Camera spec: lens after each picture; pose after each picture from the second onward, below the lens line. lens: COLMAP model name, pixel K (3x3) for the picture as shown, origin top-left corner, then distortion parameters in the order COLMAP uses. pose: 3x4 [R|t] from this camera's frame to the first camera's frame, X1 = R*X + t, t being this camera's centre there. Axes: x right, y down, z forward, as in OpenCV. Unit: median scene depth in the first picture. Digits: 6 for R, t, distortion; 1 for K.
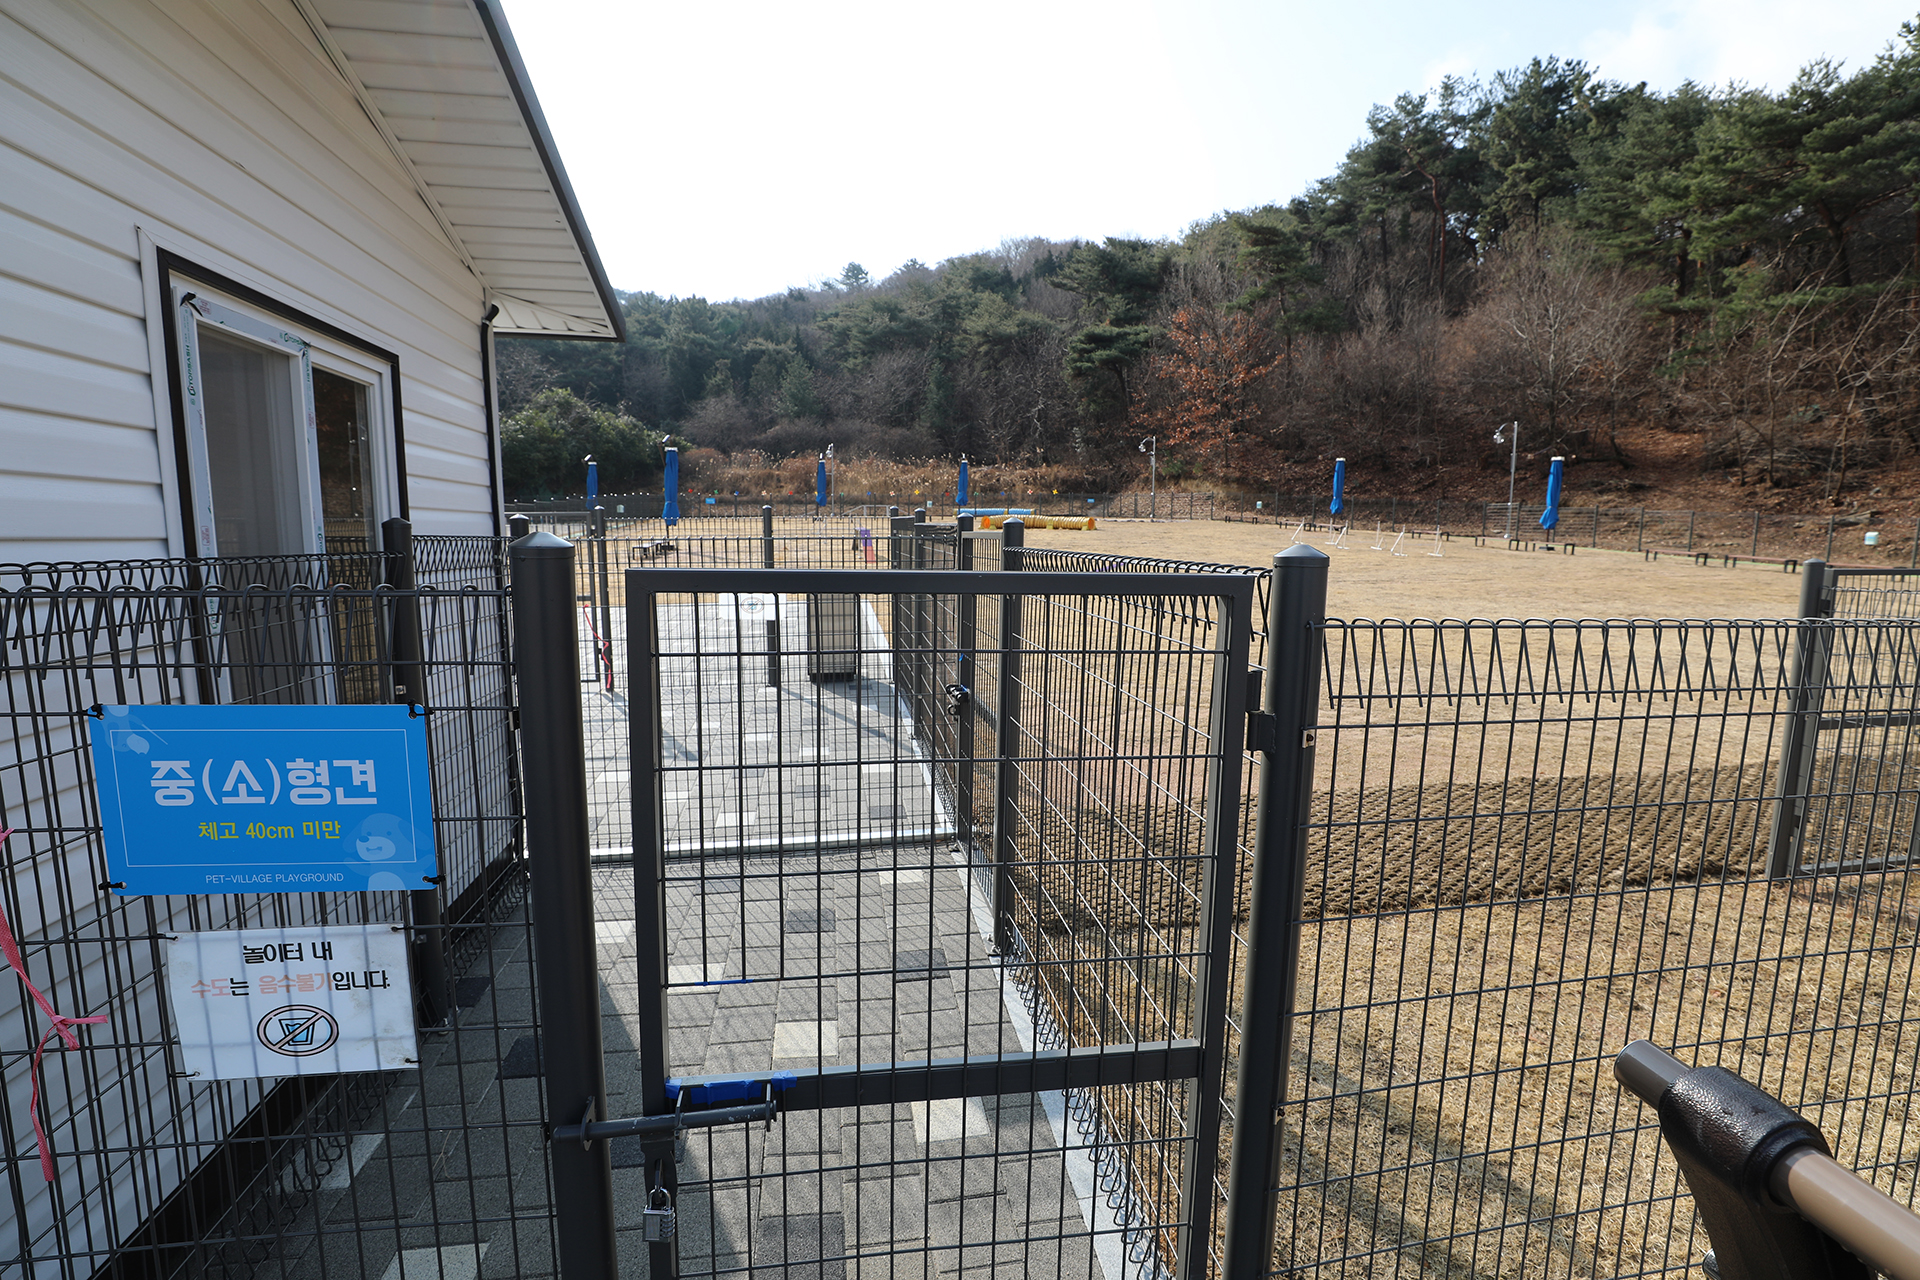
lens RADIAL K [[870.3, 0, 960.0], [0, 870.3, 640.0], [0, 0, 1]] dist [-0.046085, 0.013236]
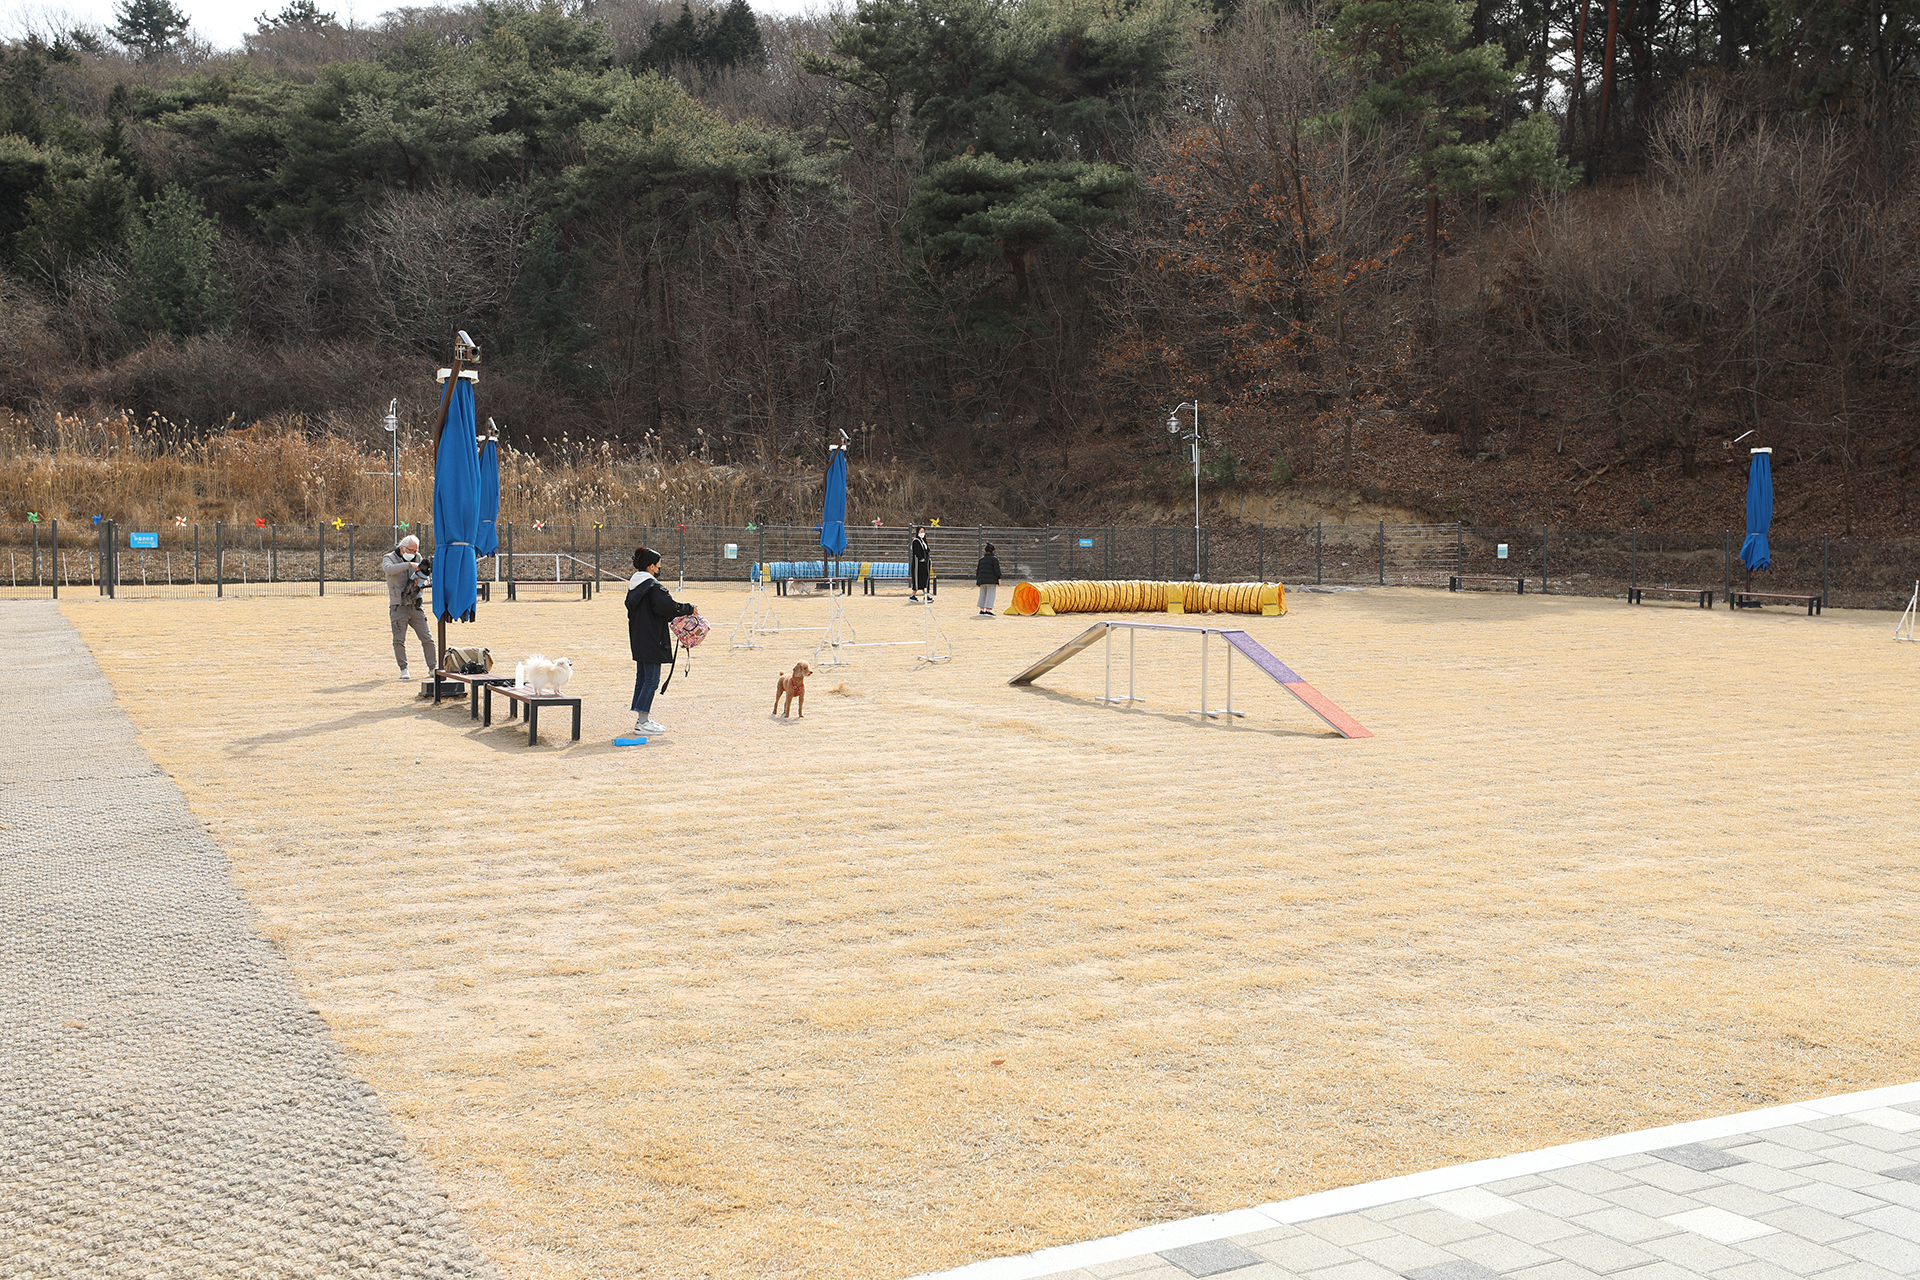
lens RADIAL K [[1802.9, 0, 960.0], [0, 1802.9, 640.0], [0, 0, 1]] dist [0.039814, 0.008758]
pose [[0.946046, -0.017077, 0.323583, -0.159233], [0.050922, 0.994037, -0.096419, -0.023433], [-0.320007, 0.107694, 0.941274, 0.149377]]
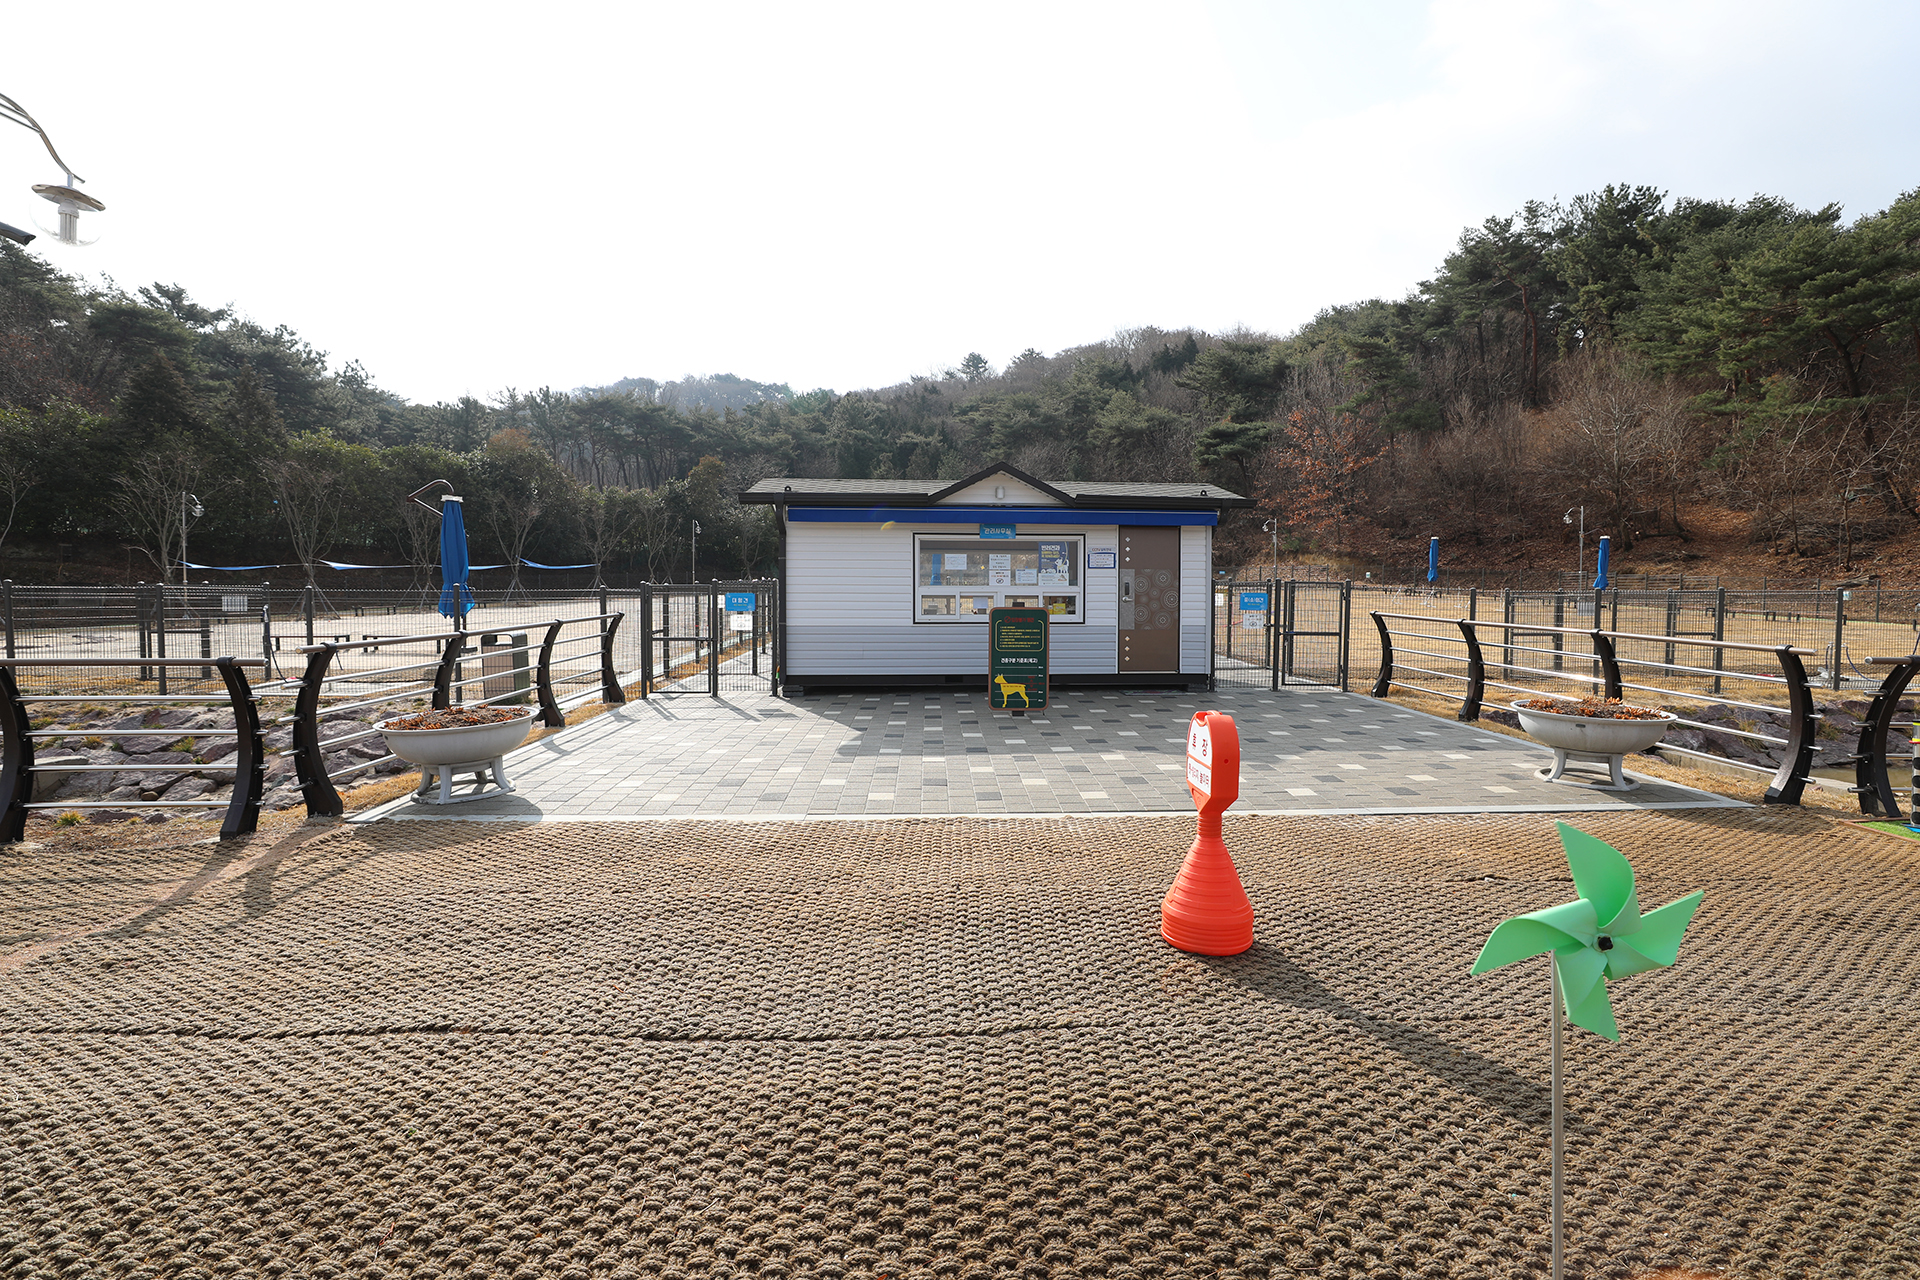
lens RADIAL K [[874.3, 0, 960.0], [0, 874.3, 640.0], [0, 0, 1]] dist [-0.045956, 0.013010]
pose [[0.993188, 0.001893, -0.116508, -0.054355], [-0.011462, 0.996606, -0.081520, 0.027075], [0.115959, 0.082301, 0.989838, -0.176321]]
